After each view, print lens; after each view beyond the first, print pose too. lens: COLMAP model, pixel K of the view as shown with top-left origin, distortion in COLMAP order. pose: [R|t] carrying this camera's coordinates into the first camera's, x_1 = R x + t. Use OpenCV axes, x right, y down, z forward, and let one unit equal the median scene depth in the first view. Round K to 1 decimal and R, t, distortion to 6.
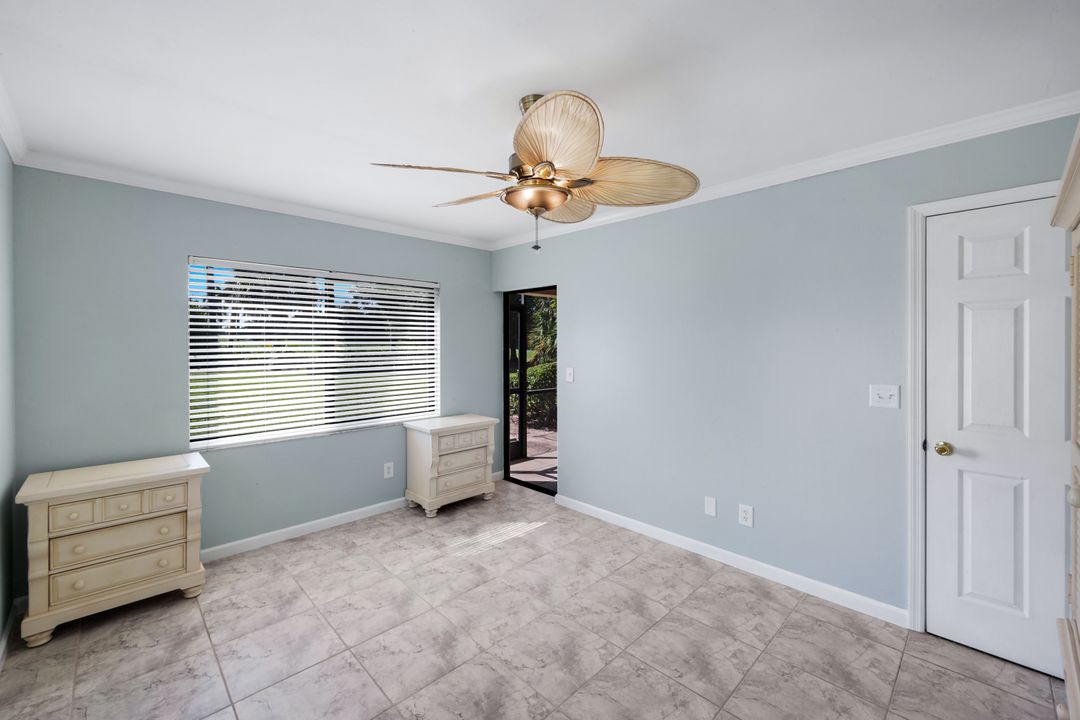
lens RADIAL K [[445.1, 0, 537.4], [0, 445.1, 350.9], [0, 0, 1]] dist [0.023449, 0.000474]
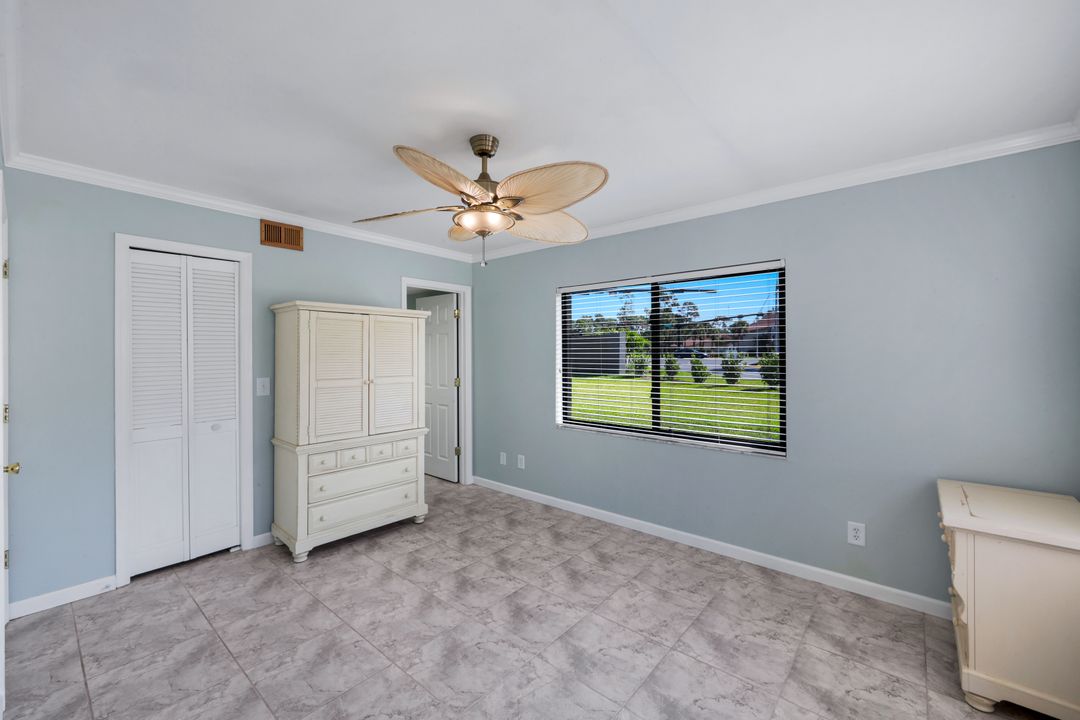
lens RADIAL K [[445.1, 0, 542.7], [0, 445.1, 353.8], [0, 0, 1]] dist [0.023449, 0.000474]
pose [[-0.994987, 0.004387, -0.099912, -0.033393], [0.002868, 0.999878, 0.015342, -0.014692], [0.099967, 0.014979, -0.994878, 1.969442]]
